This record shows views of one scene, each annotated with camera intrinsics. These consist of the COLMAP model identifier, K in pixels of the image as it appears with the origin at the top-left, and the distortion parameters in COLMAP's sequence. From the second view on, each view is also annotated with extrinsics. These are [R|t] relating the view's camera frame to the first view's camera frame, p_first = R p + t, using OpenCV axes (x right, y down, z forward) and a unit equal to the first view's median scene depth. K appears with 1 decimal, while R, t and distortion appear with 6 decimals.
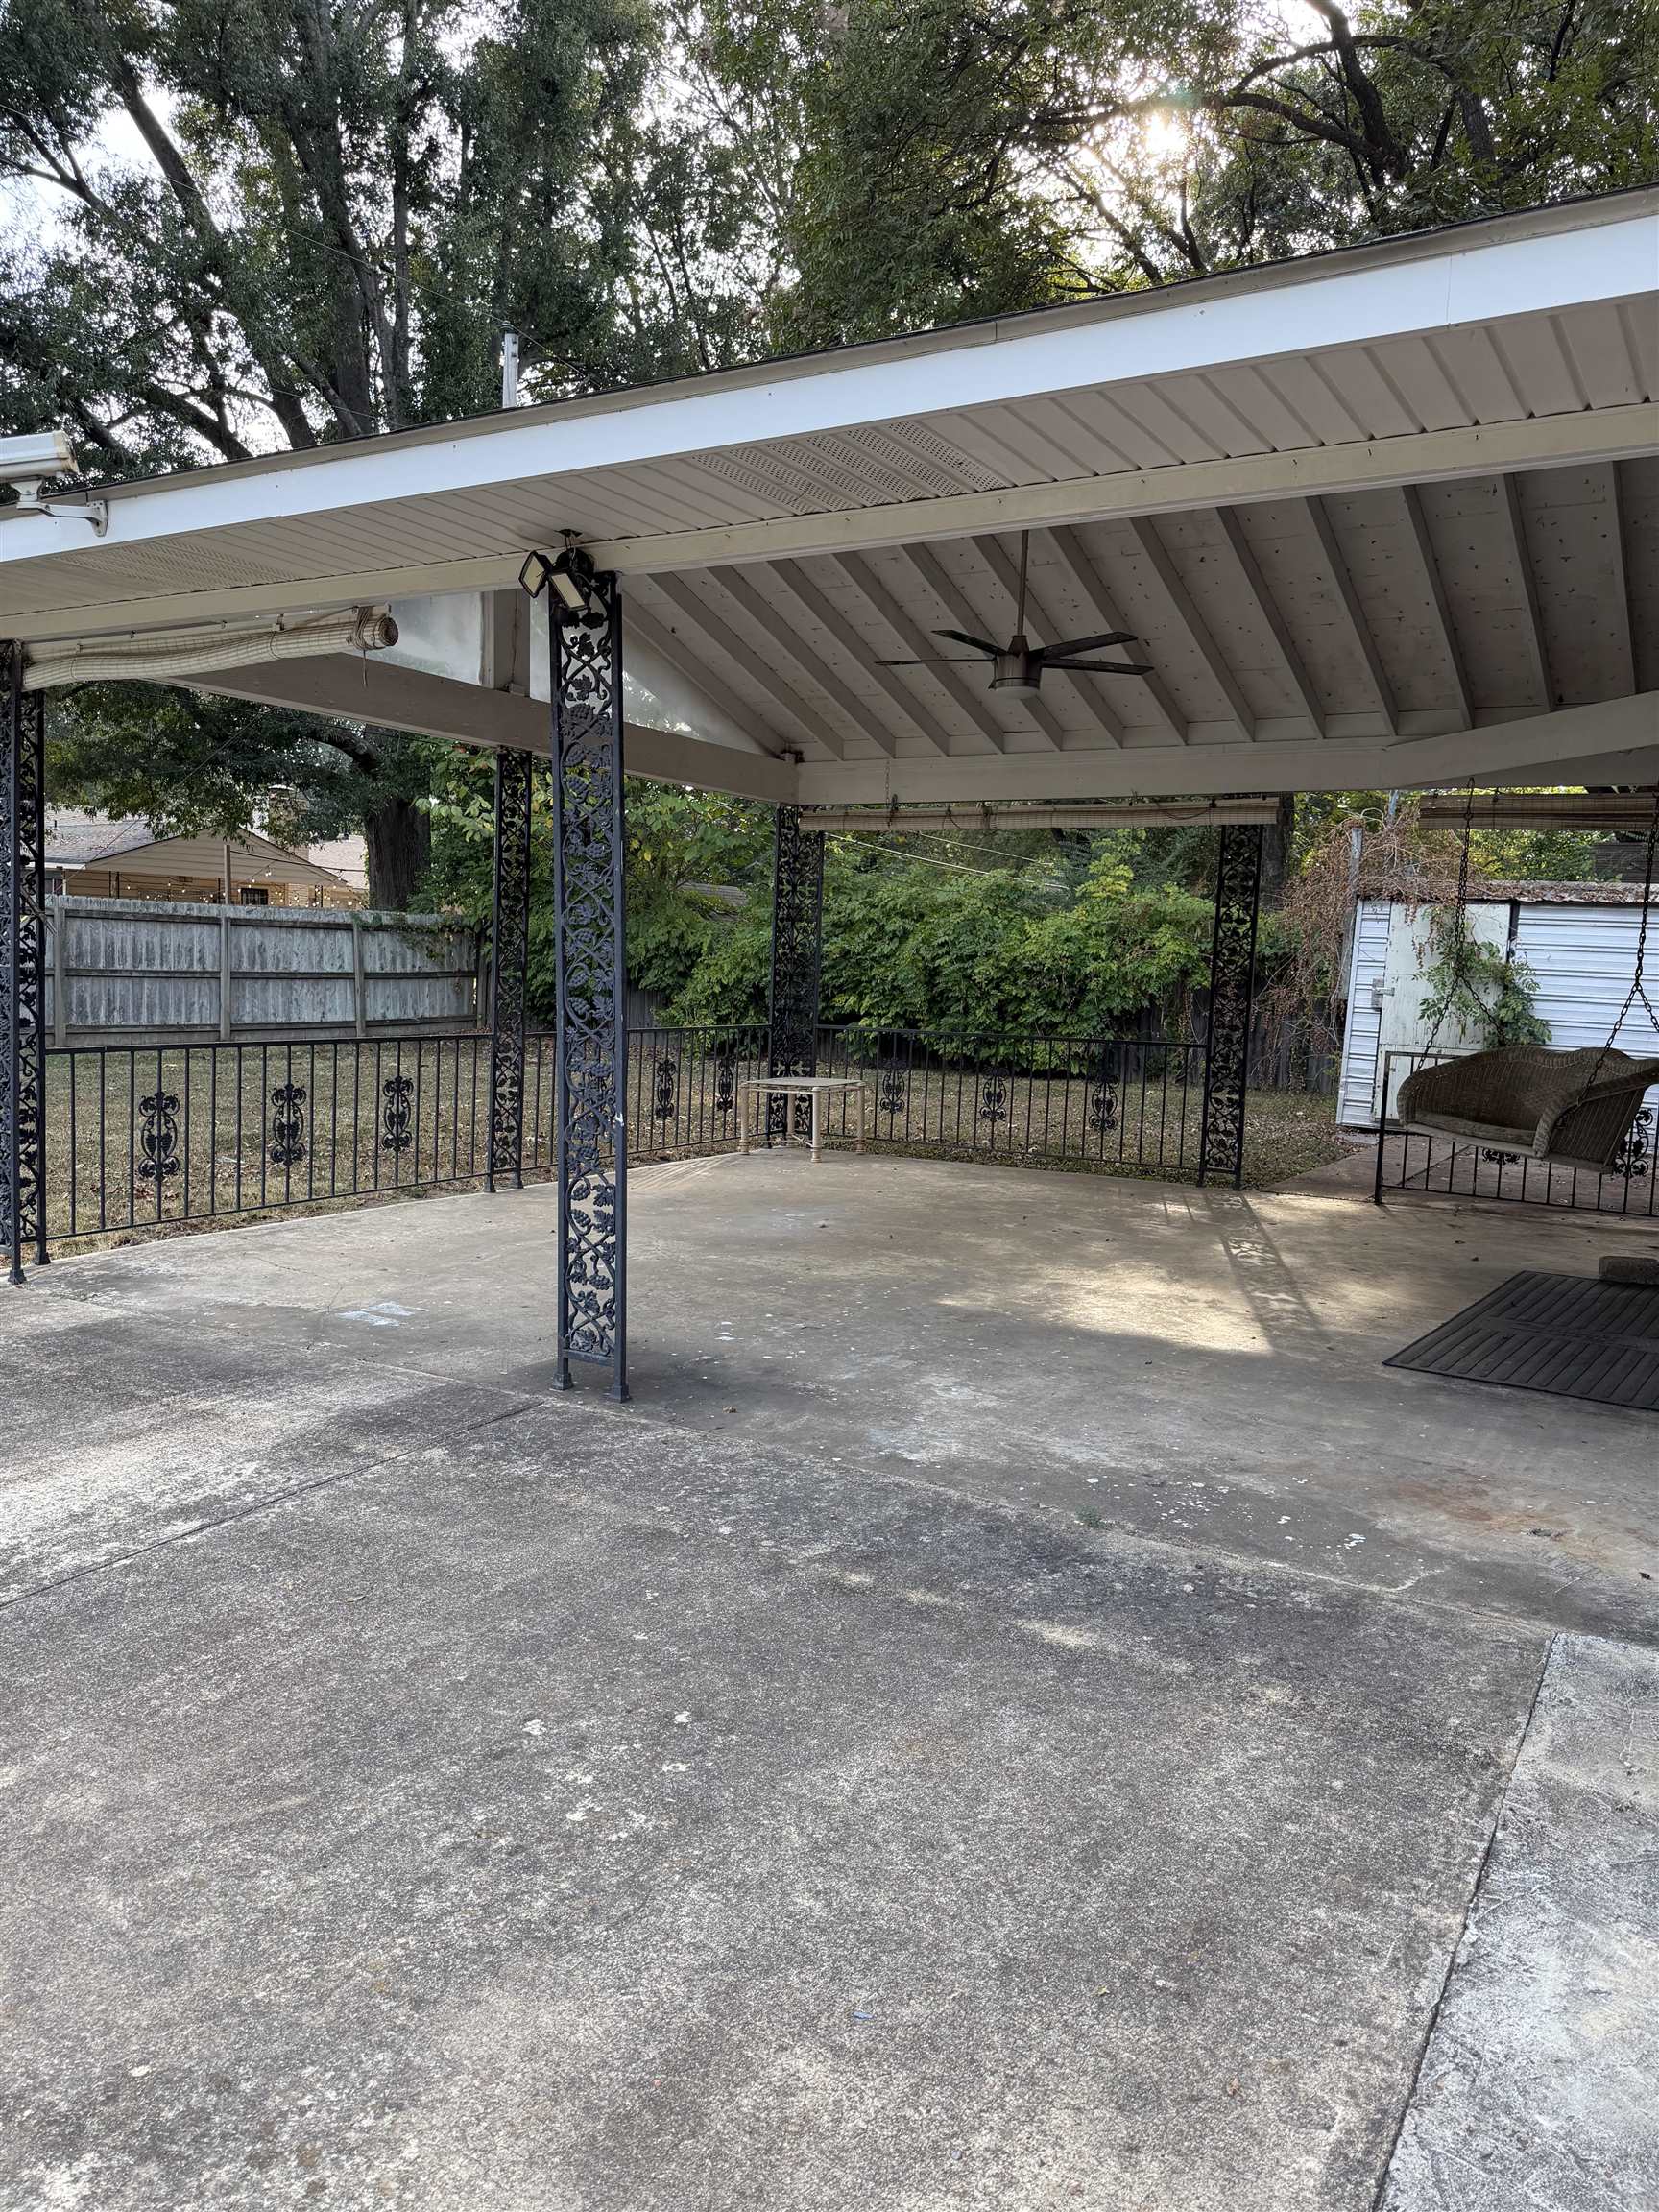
lens RADIAL K [[1562.8, 0, 831.2], [0, 1562.8, 1104.5], [0, 0, 1]] dist [0.005010, -0.000084]
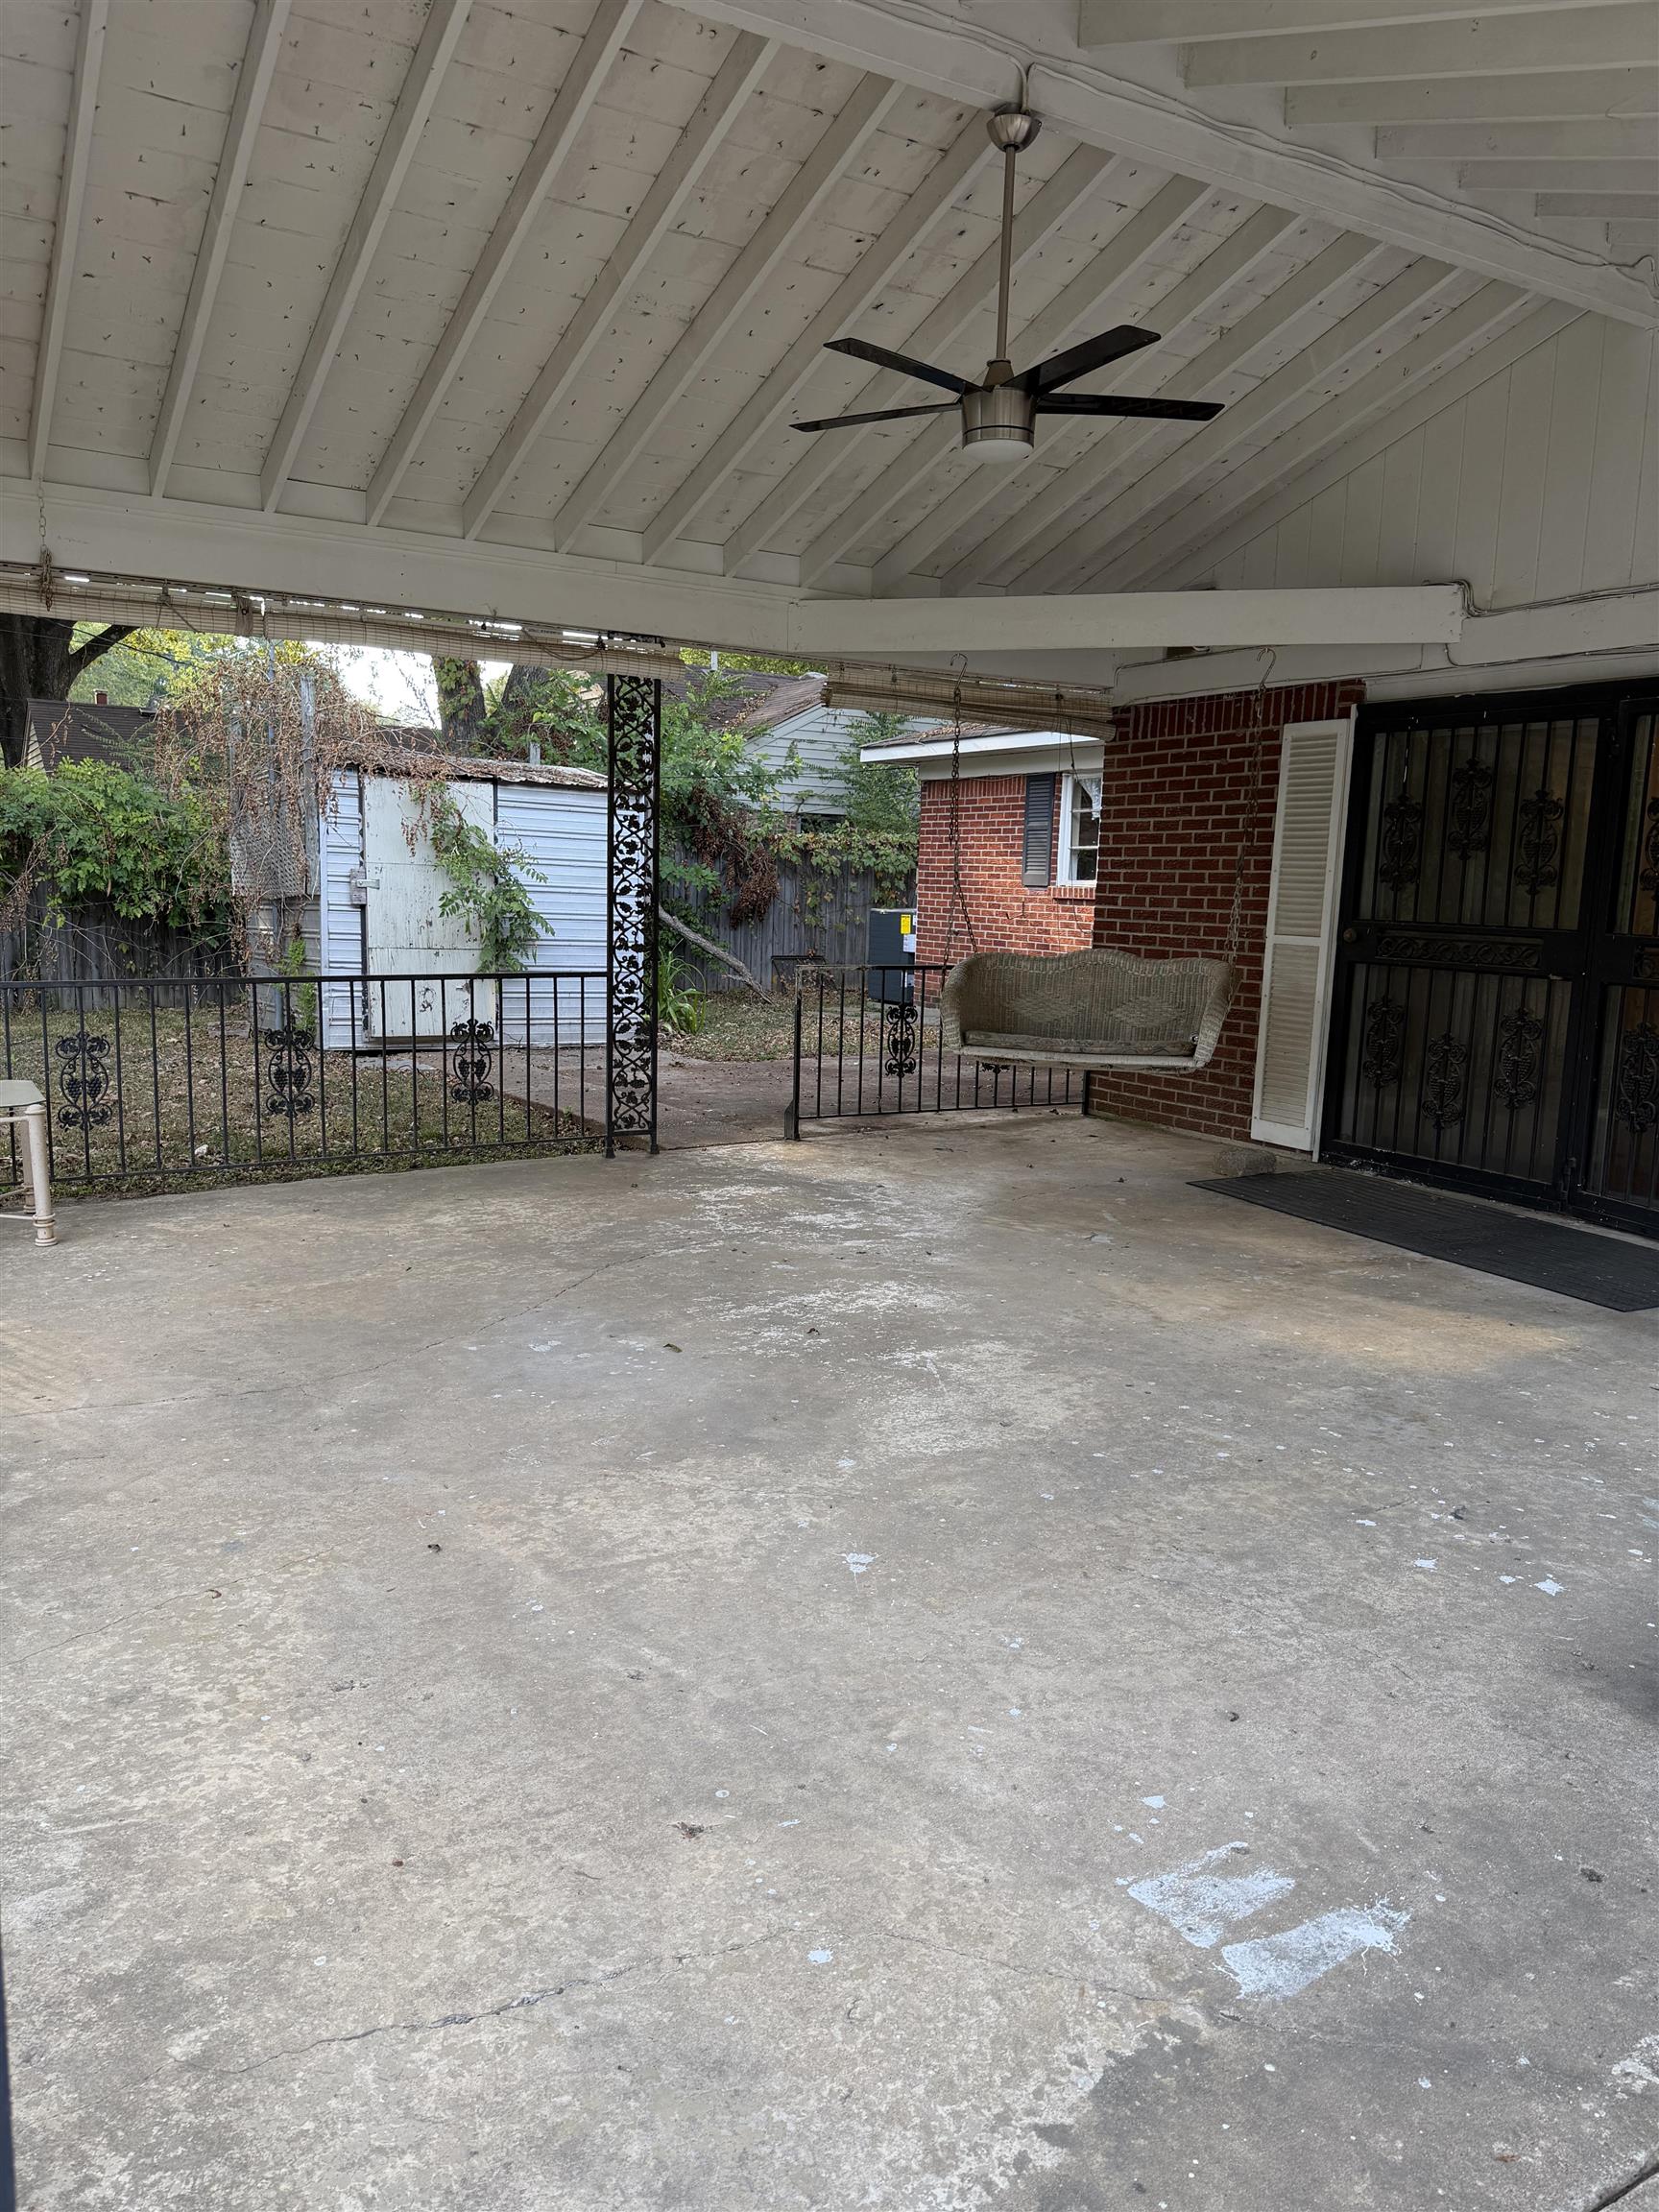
lens RADIAL K [[1562.8, 0, 829.6], [0, 1562.8, 1109.0], [0, 0, 1]] dist [0.005010, -0.000084]
pose [[0.376316, -0.162493, 0.912131, -0.337184], [0.076903, 0.986581, 0.144028, -0.058958], [-0.923294, 0.015946, 0.383762, 0.489544]]
